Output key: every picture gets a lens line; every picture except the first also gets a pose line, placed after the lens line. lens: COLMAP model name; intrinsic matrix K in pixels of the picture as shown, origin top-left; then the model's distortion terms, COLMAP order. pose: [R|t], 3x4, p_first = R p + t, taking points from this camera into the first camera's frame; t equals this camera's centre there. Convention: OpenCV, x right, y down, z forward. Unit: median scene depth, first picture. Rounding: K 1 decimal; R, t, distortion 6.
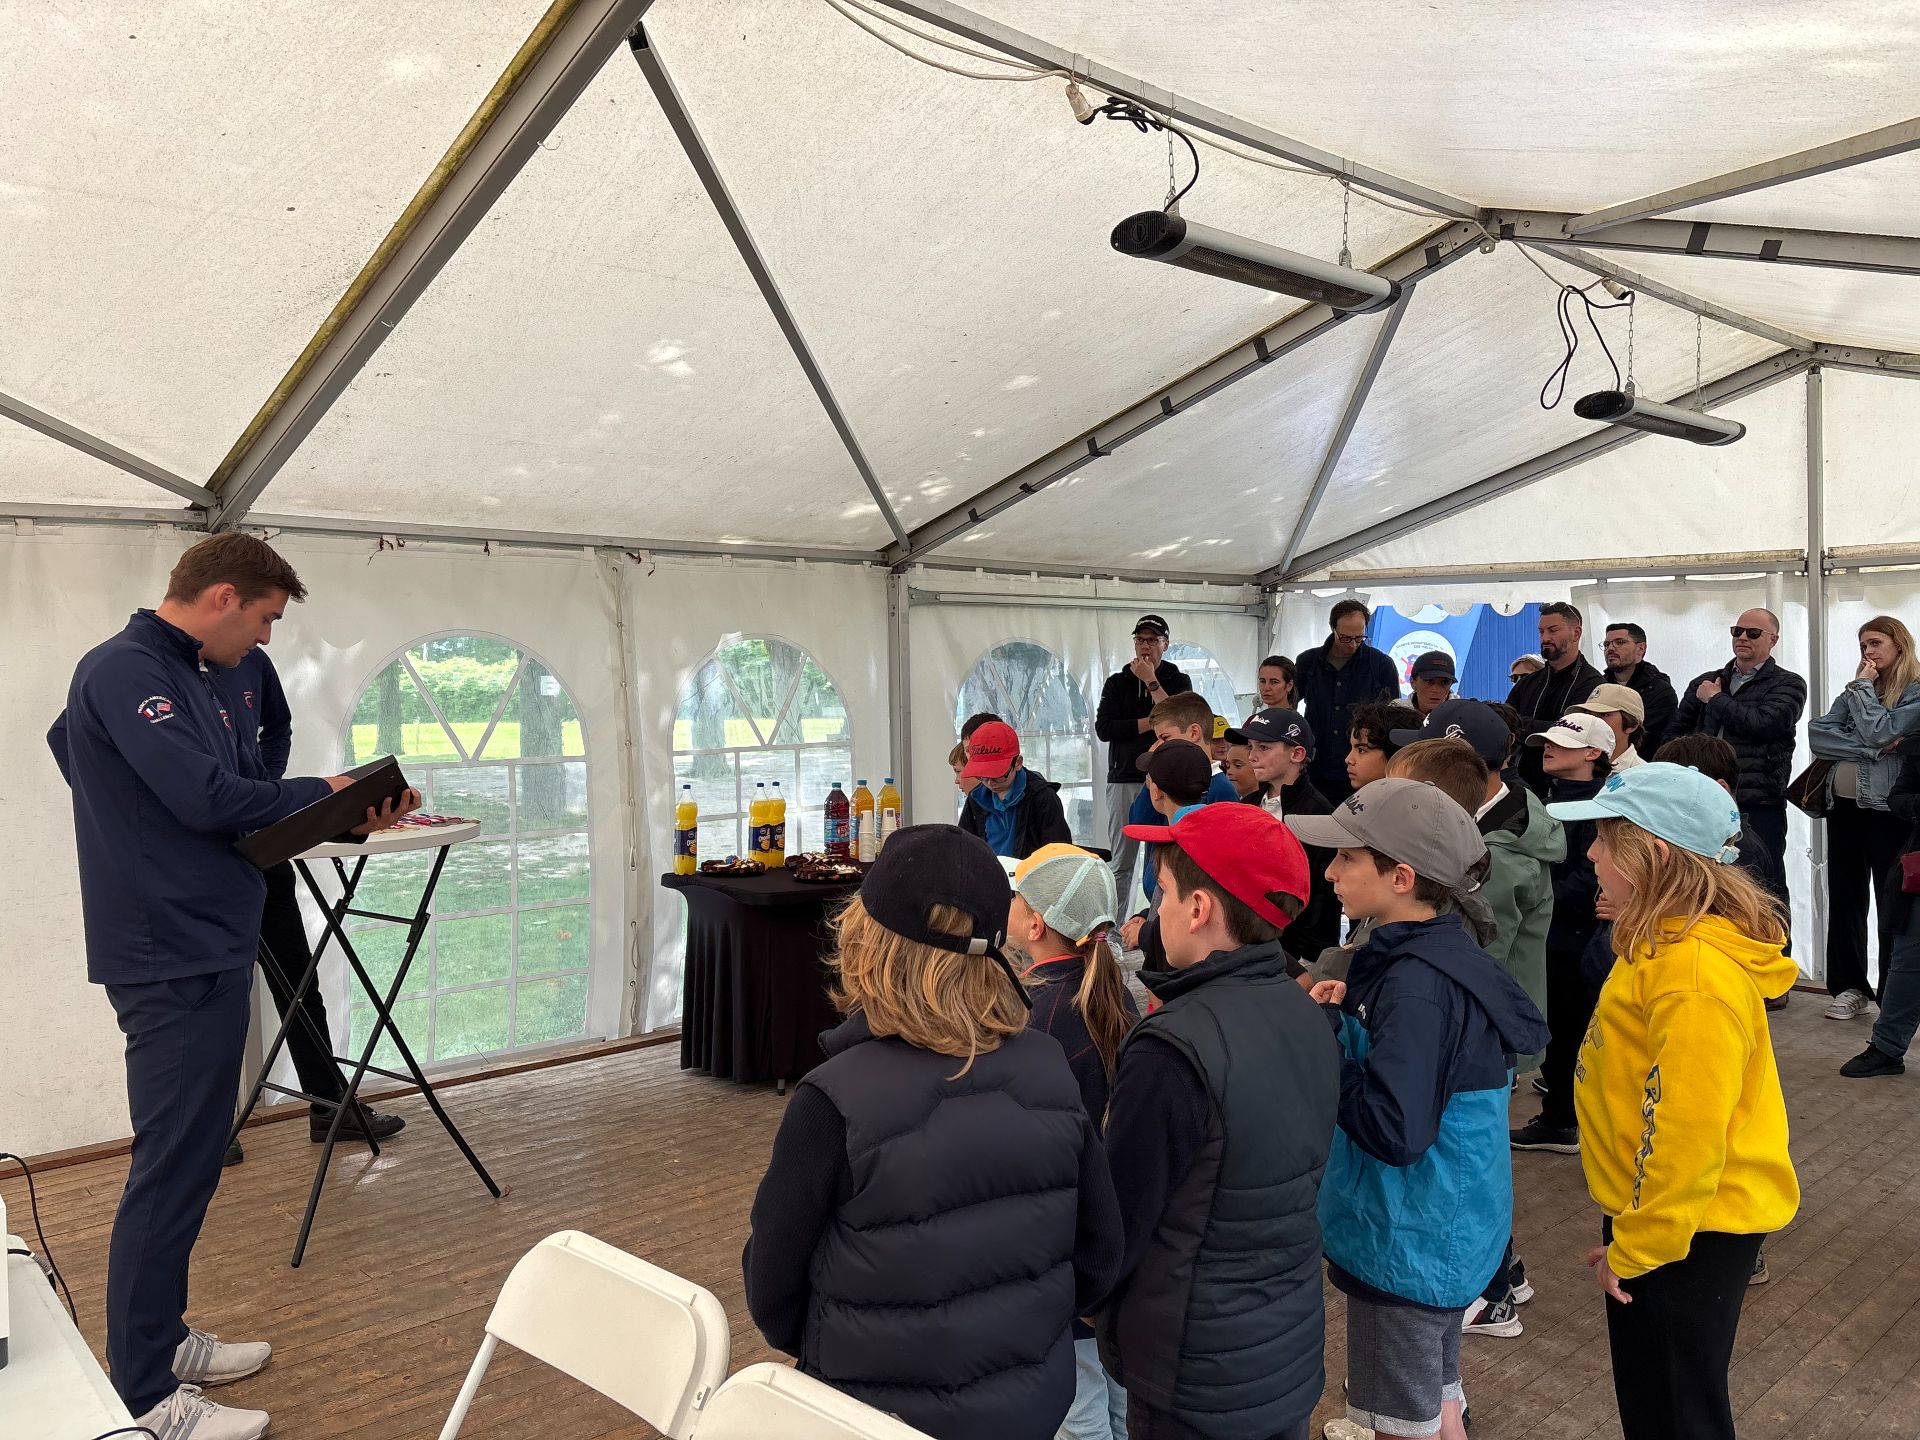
lens RADIAL K [[1443.0, 0, 954.7], [0, 1443.0, 725.7], [0, 0, 1]] dist [0.070544, -0.080540]
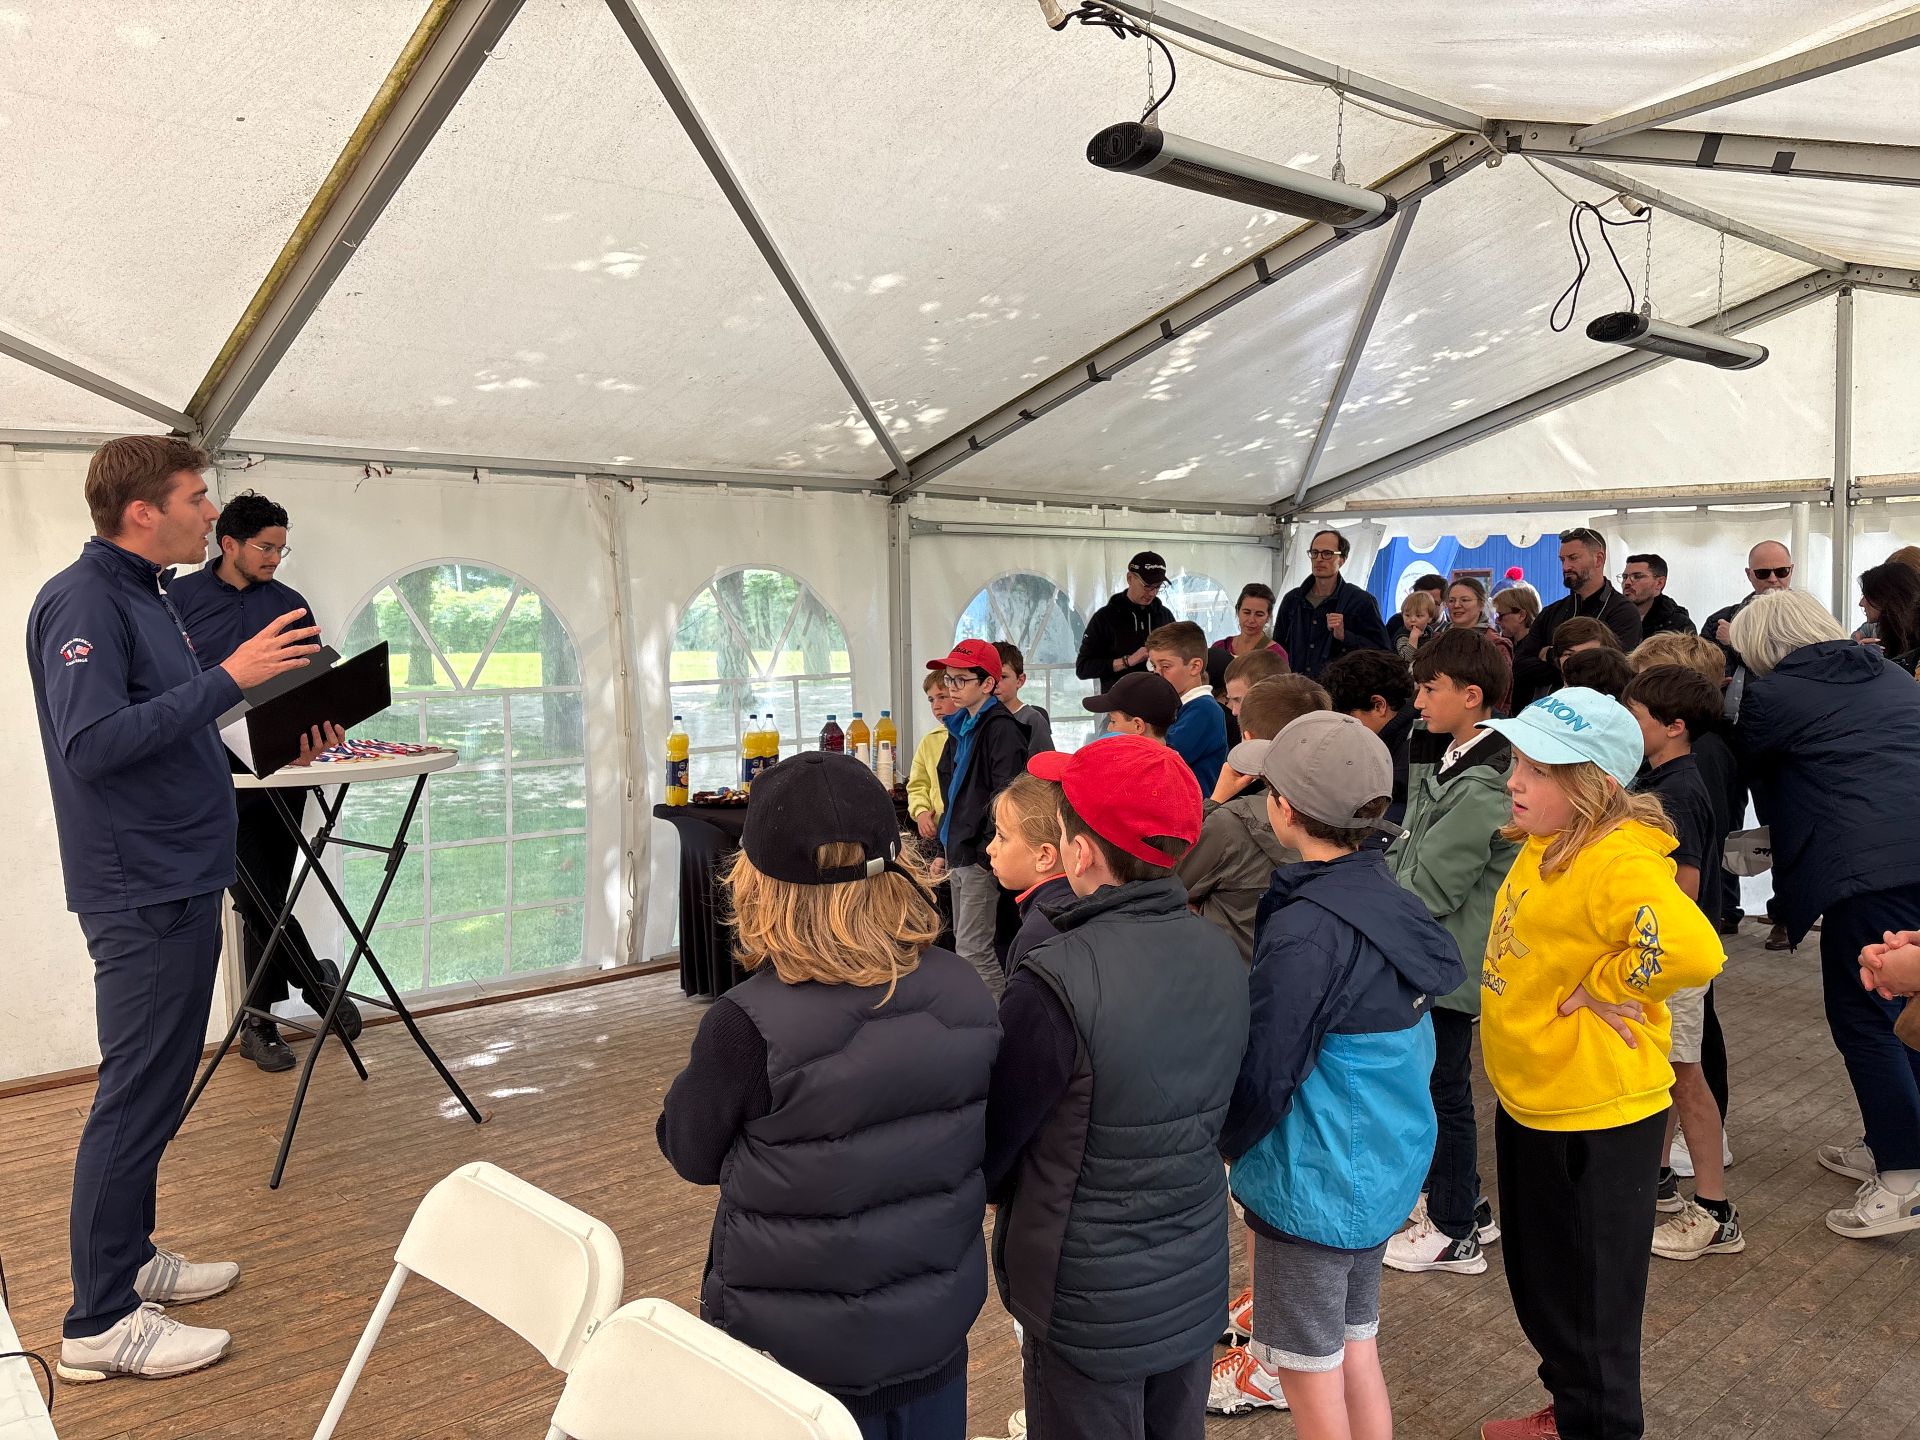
lens RADIAL K [[1445.6, 0, 957.1], [0, 1445.6, 724.4], [0, 0, 1]] dist [0.071757, -0.082937]
pose [[0.999702, 0.005318, -0.023833, 0.032702], [-0.004229, 0.998954, 0.045532, 0.000630], [0.024050, -0.045417, 0.998679, 0.009853]]
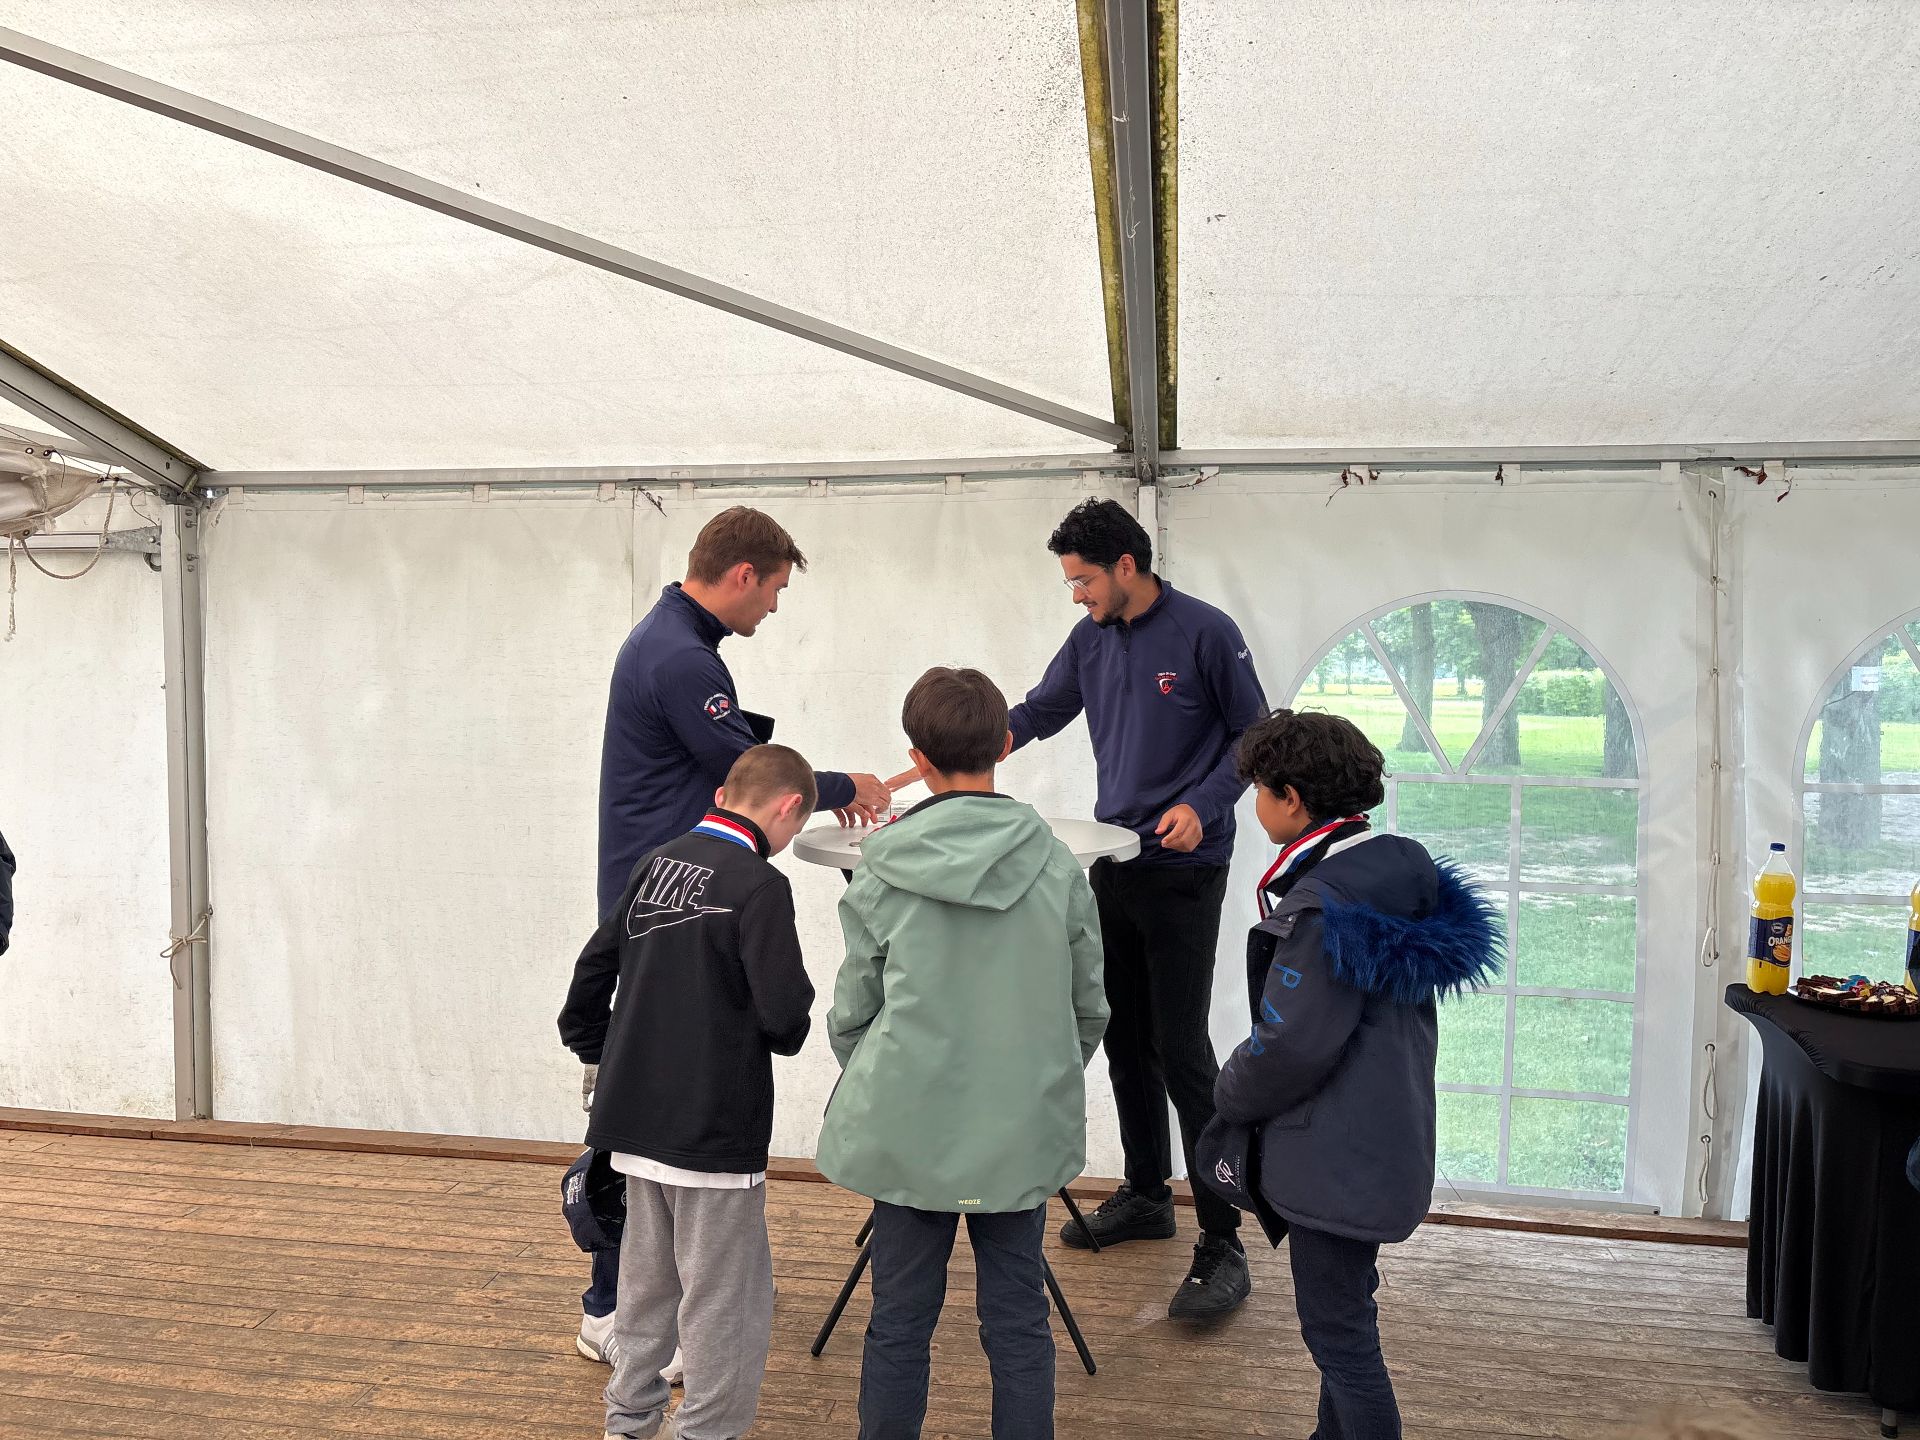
lens RADIAL K [[1445.6, 0, 957.1], [0, 1445.6, 724.4], [0, 0, 1]] dist [0.071757, -0.082937]
pose [[0.632935, 0.053785, -0.772334, 0.069662], [-0.047877, 0.998394, 0.030291, -0.011149], [0.772723, 0.017805, 0.634494, 0.381374]]
